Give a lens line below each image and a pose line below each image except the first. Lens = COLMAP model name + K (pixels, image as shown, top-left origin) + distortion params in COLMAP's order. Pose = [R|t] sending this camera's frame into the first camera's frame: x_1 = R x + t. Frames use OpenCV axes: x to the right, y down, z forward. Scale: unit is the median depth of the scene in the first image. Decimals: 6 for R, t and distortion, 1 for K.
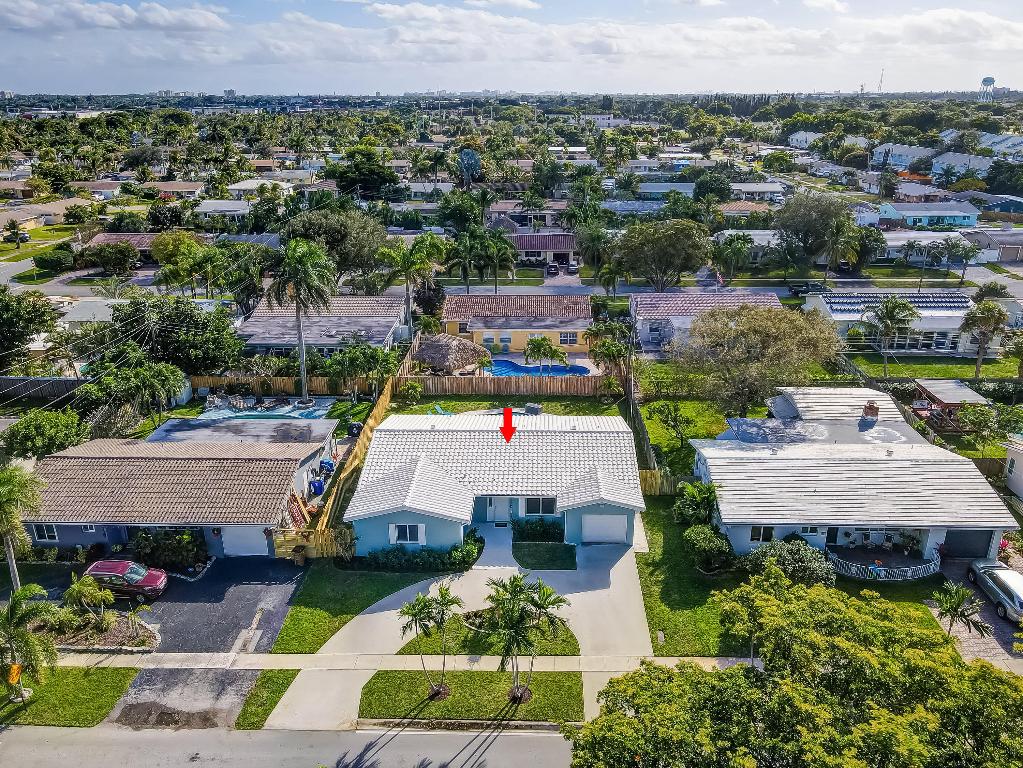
lens RADIAL K [[750.7, 0, 521.3], [0, 750.7, 386.2], [0, 0, 1]] dist [0.001102, 0.028502]
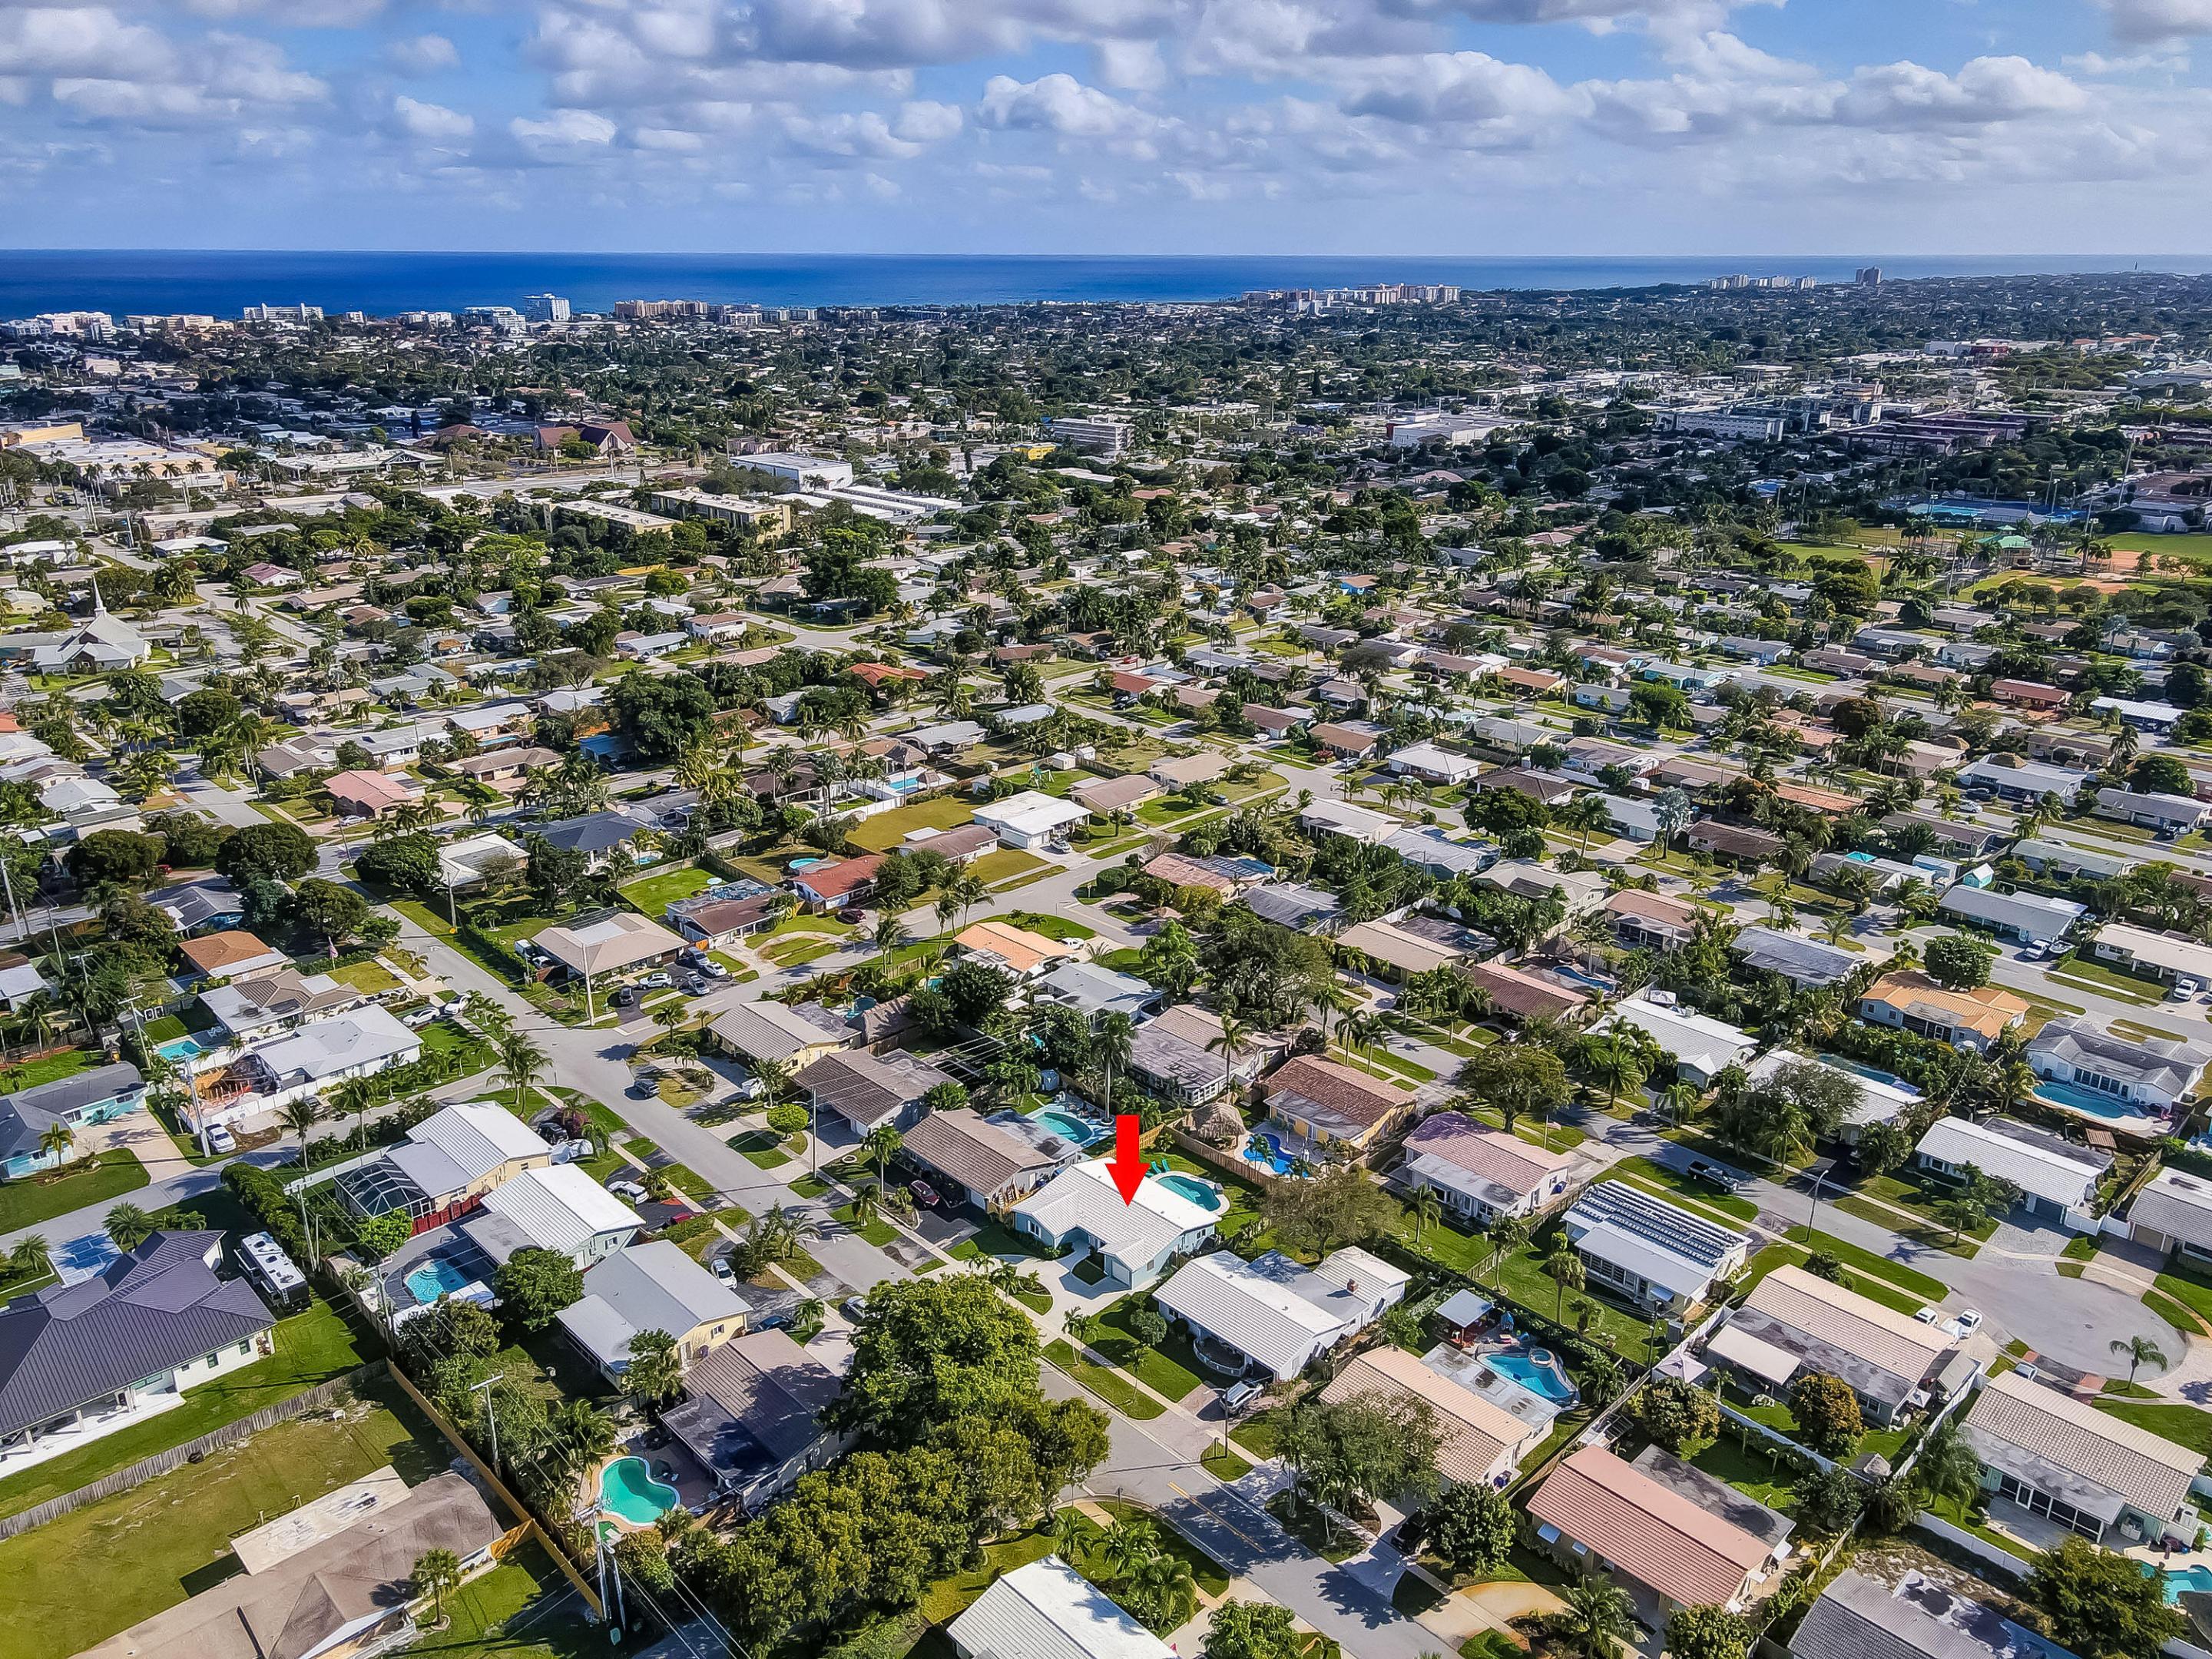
lens RADIAL K [[1623.2, 0, 1127.2], [0, 1623.2, 834.3], [0, 0, 1]] dist [0.001102, 0.028502]
pose [[0.714576, 0.241144, -0.656682, 2.252020], [-0.261037, 0.962823, 0.069513, -1.010767], [0.649031, 0.121746, 0.750957, -1.847925]]
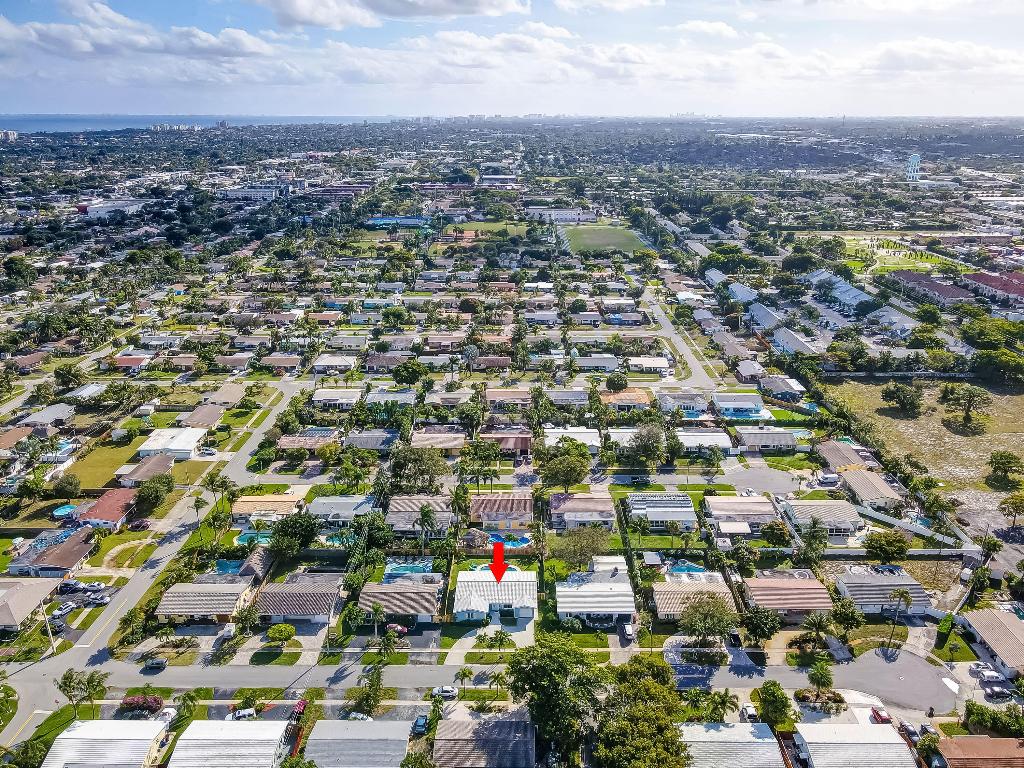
lens RADIAL K [[751.4, 0, 521.8], [0, 751.4, 386.2], [0, 0, 1]] dist [0.001102, 0.028502]
pose [[0.999901, -0.004949, 0.013209, 0.048689], [0.005307, 0.999616, -0.027187, -0.757685], [-0.013069, 0.027254, 0.999543, -2.483071]]
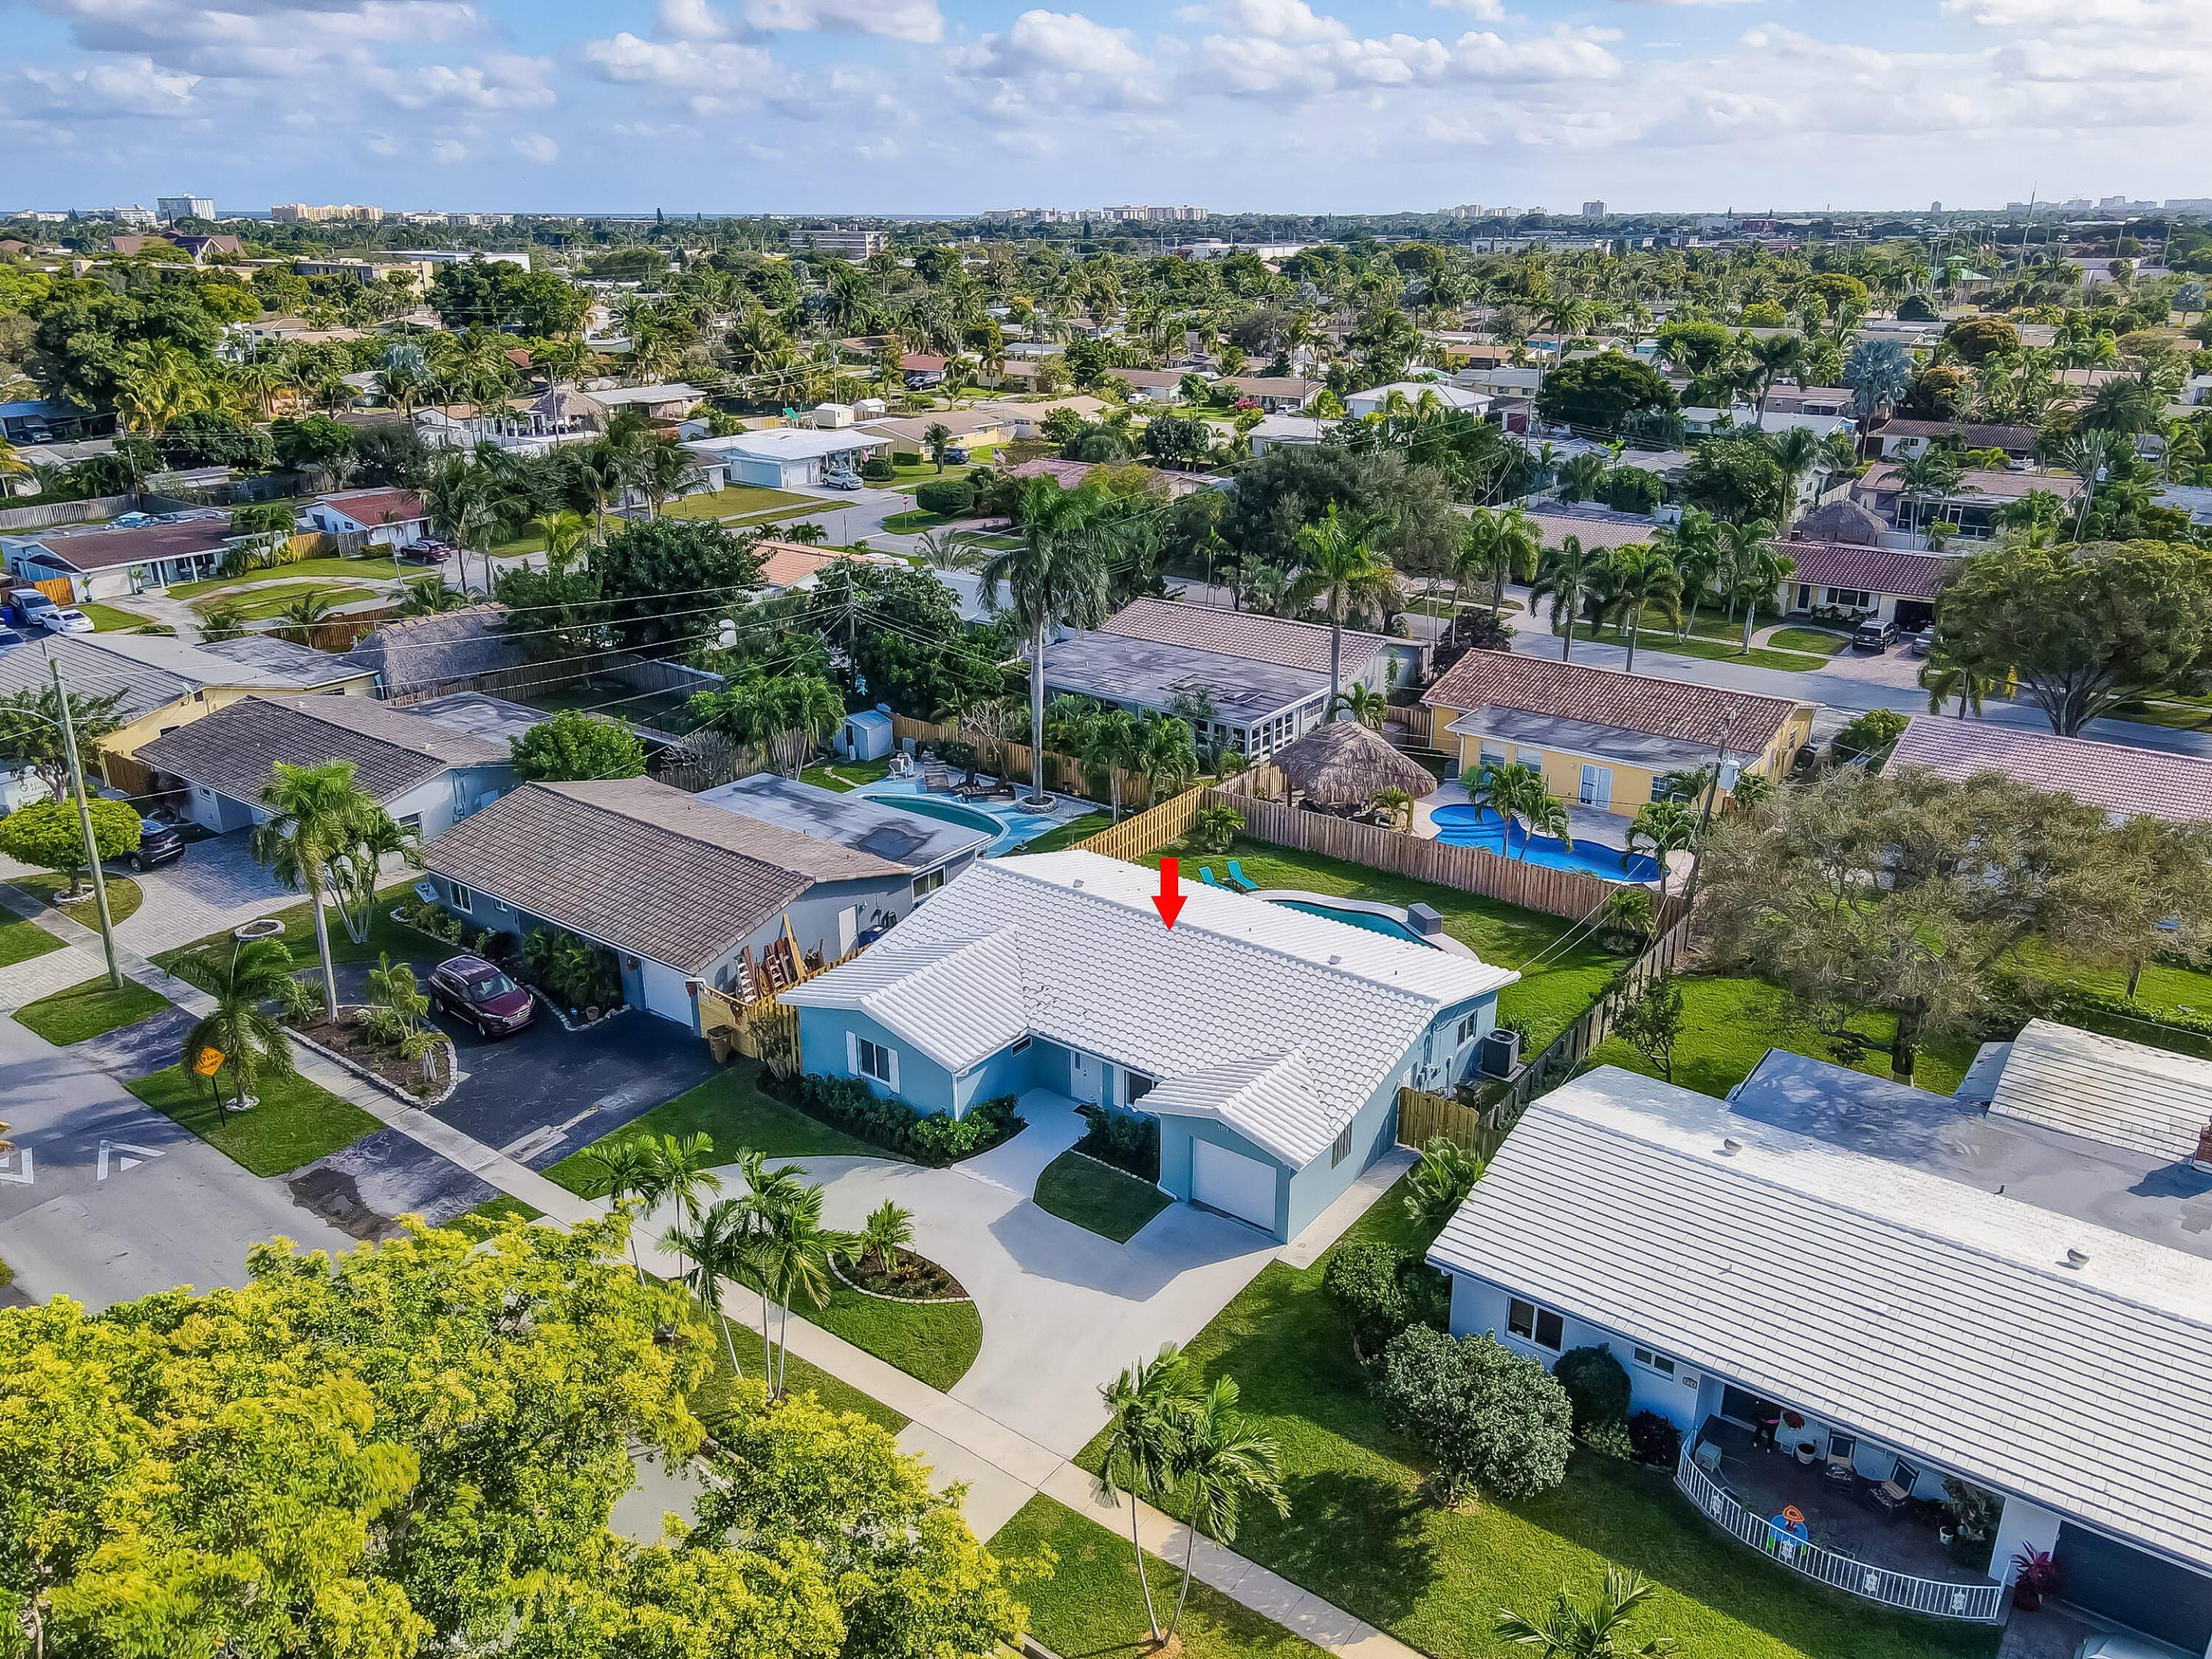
lens RADIAL K [[1623.2, 0, 1127.2], [0, 1623.2, 834.3], [0, 0, 1]] dist [0.001102, 0.028502]
pose [[0.814081, 0.209896, -0.541494, 0.512333], [-0.212499, 0.975402, 0.058618, -0.049054], [0.540478, 0.067347, 0.838659, 0.157754]]
